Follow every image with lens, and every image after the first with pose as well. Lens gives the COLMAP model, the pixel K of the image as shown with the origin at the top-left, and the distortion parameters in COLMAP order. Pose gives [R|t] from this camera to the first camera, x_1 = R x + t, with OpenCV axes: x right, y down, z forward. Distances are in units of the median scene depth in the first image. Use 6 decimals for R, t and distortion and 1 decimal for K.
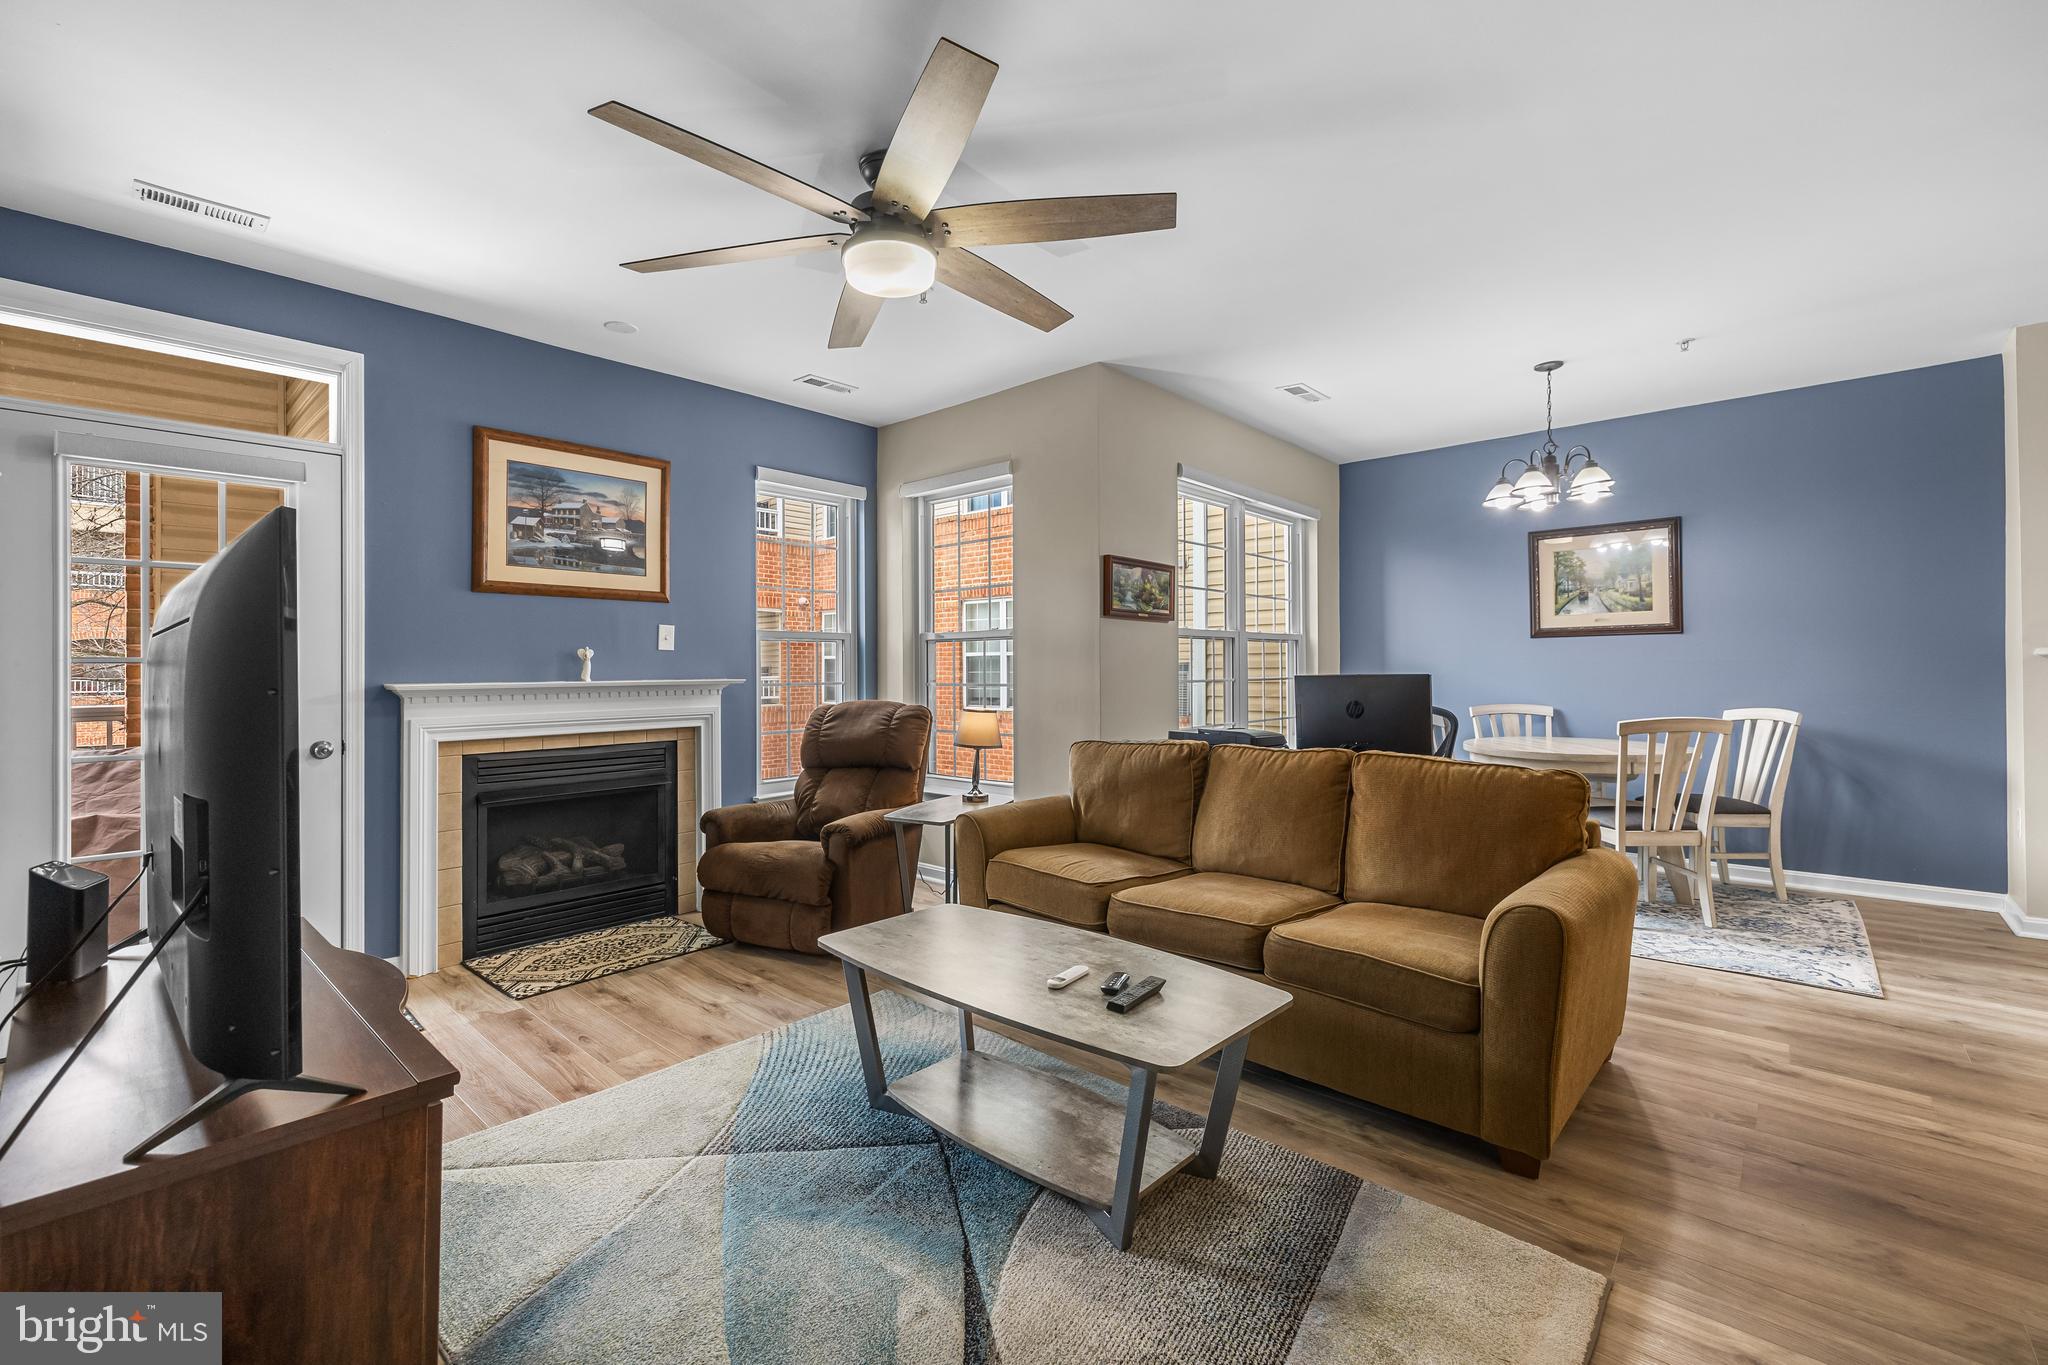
lens RADIAL K [[872.1, 0, 1018.8], [0, 872.1, 651.8], [0, 0, 1]] dist [-0.001017, 0.000643]
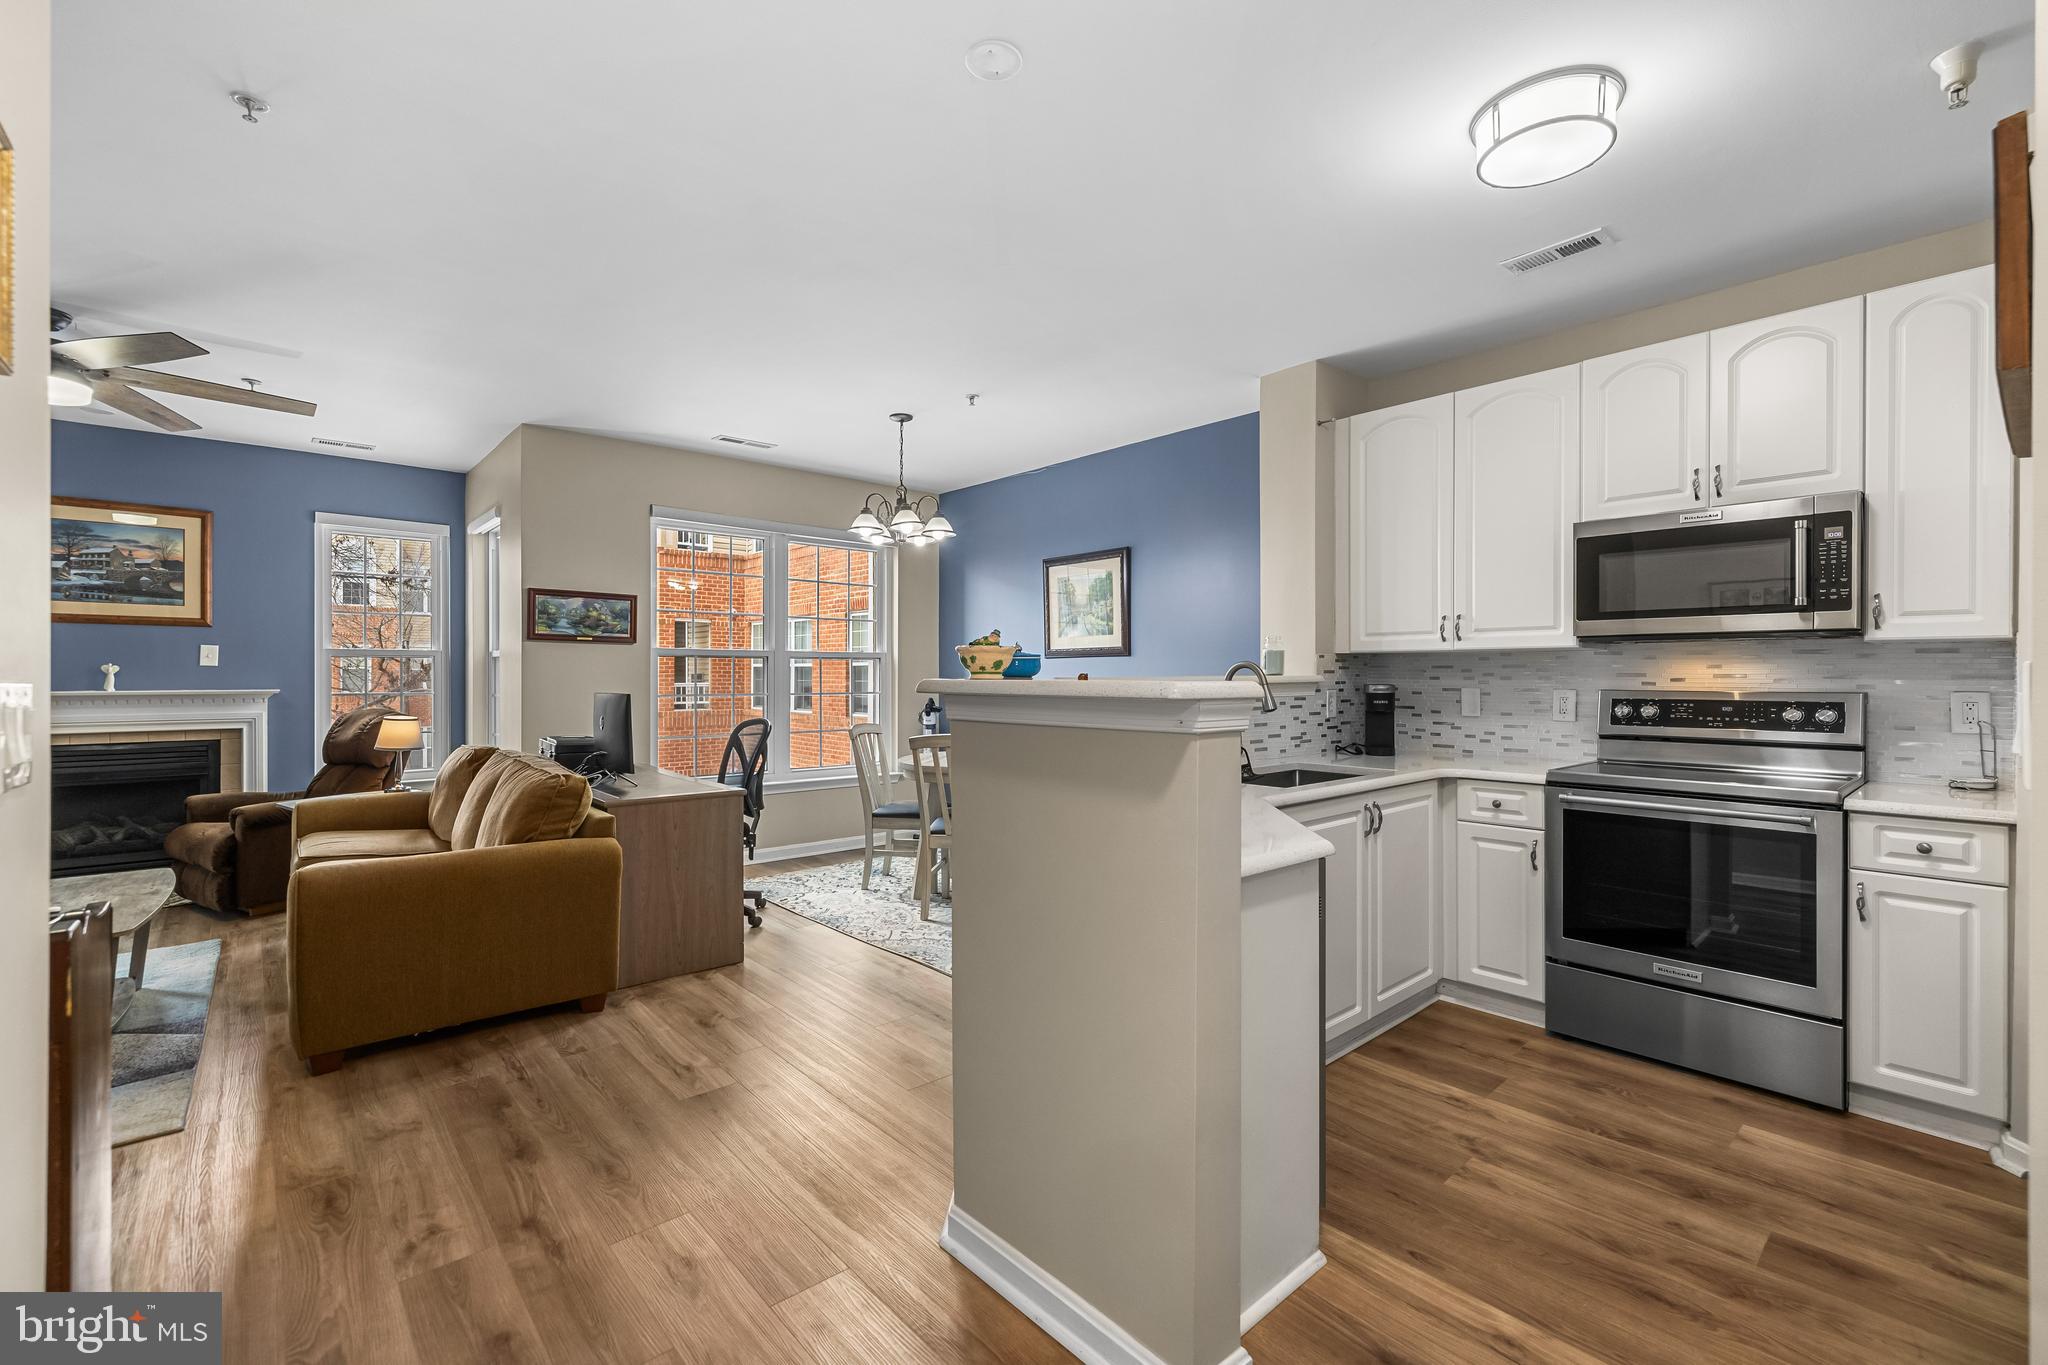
lens RADIAL K [[872.1, 0, 1025.3], [0, 872.1, 677.2], [0, 0, 1]] dist [-0.001017, 0.000643]
pose [[0.994182, 0.008941, -0.107338, 0.887483], [-0.006495, 0.999712, 0.023112, -0.022291], [0.107514, -0.022280, 0.993954, -0.096332]]
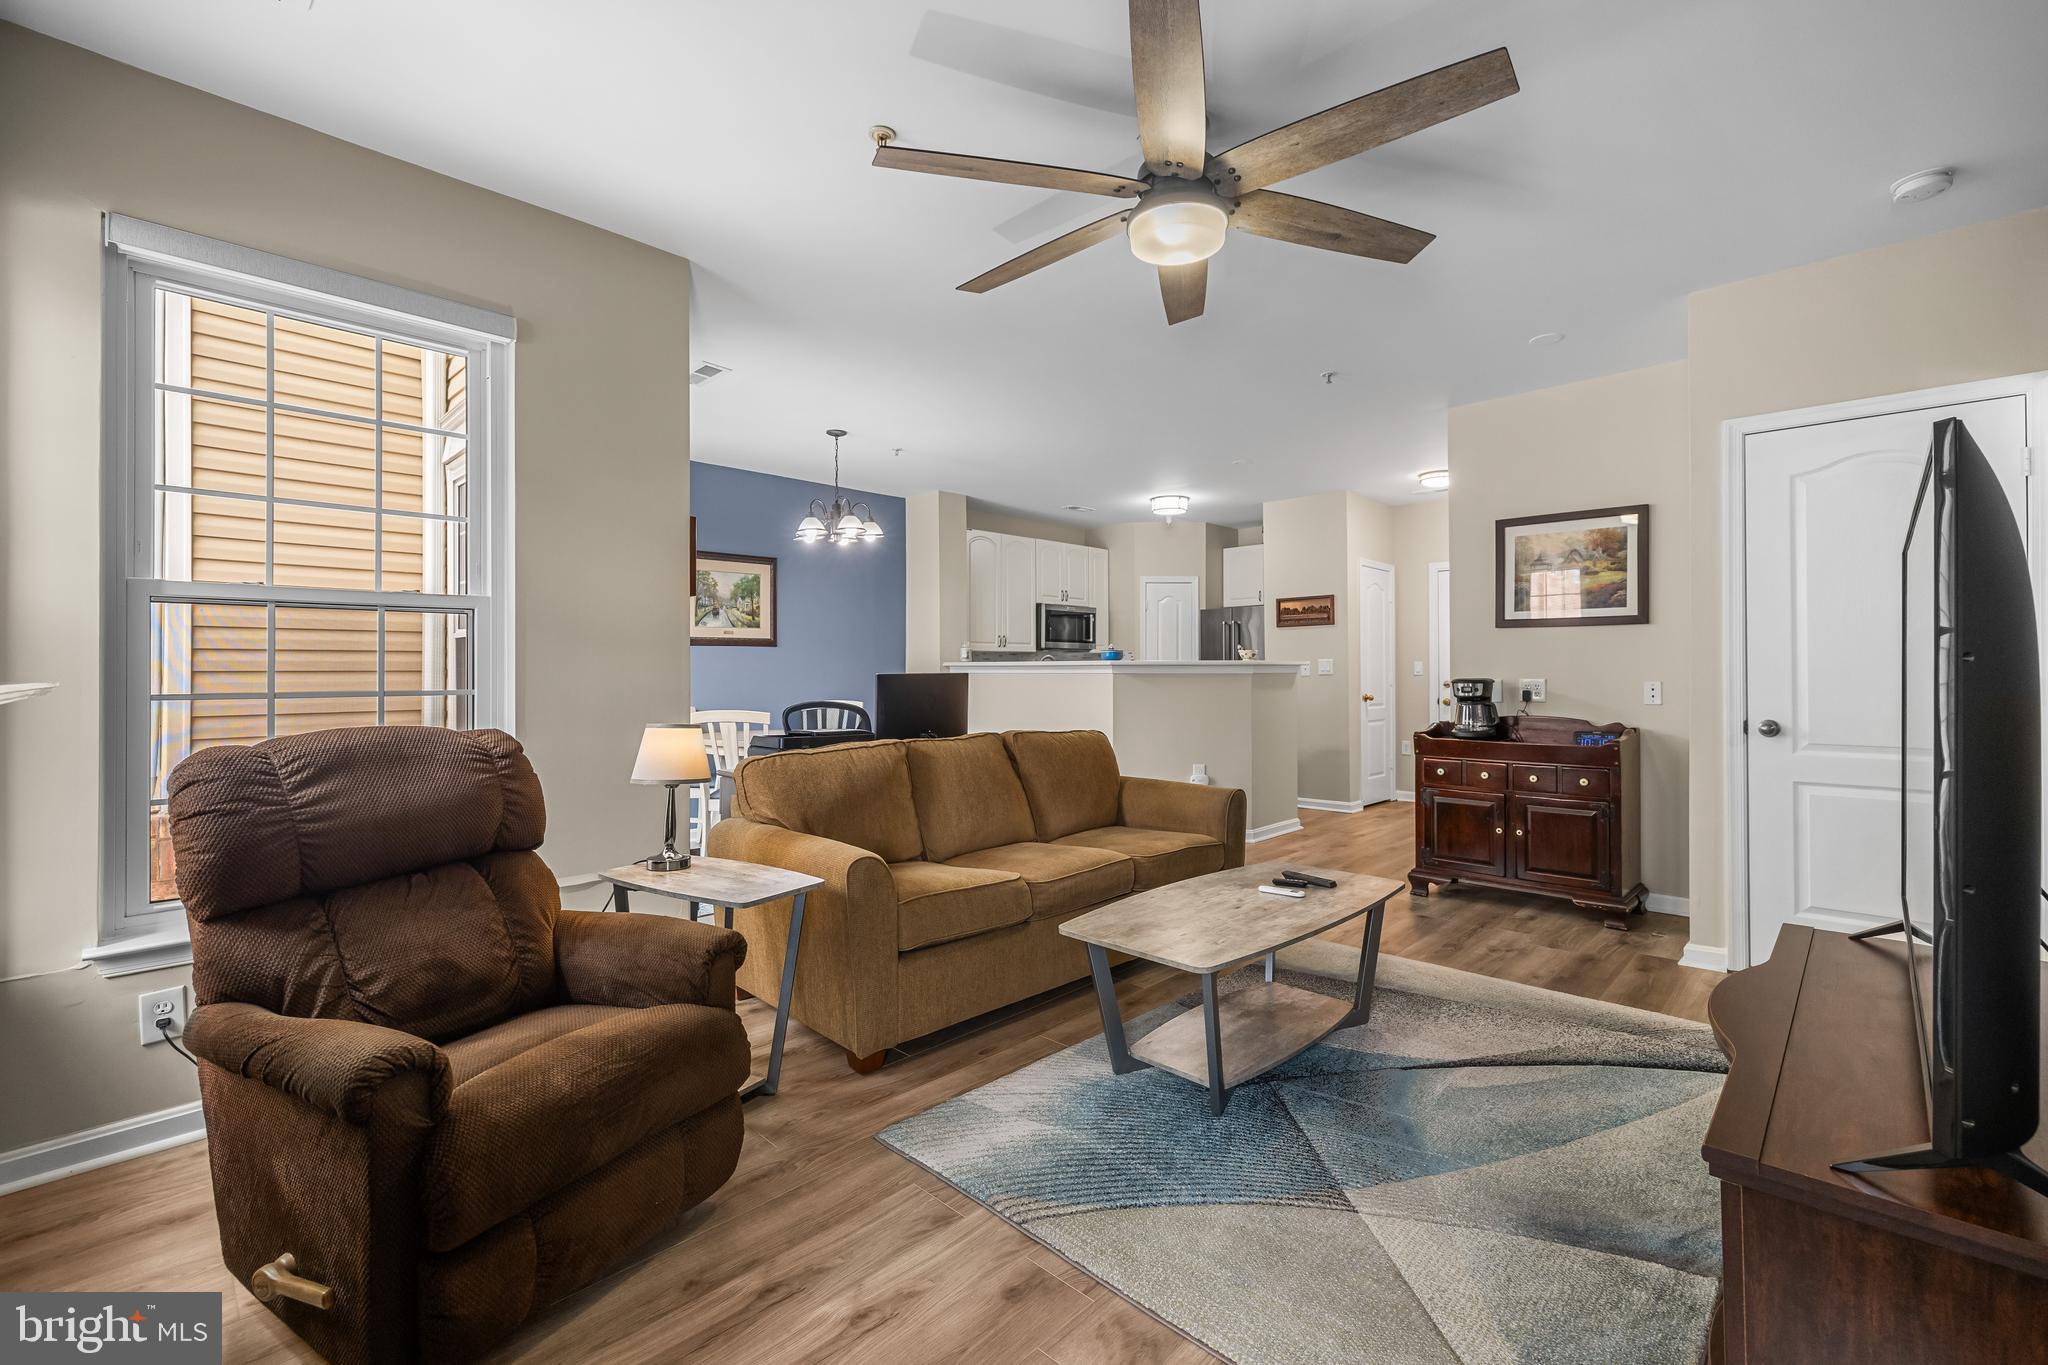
lens RADIAL K [[872.1, 0, 1017.4], [0, 872.1, 682.8], [0, 0, 1]] dist [-0.001017, 0.000643]
pose [[0.041143, -0.004254, 0.999144, -0.649783], [-0.016487, 0.999852, 0.004936, 0.025215], [-0.999017, -0.016676, 0.041067, 0.684129]]
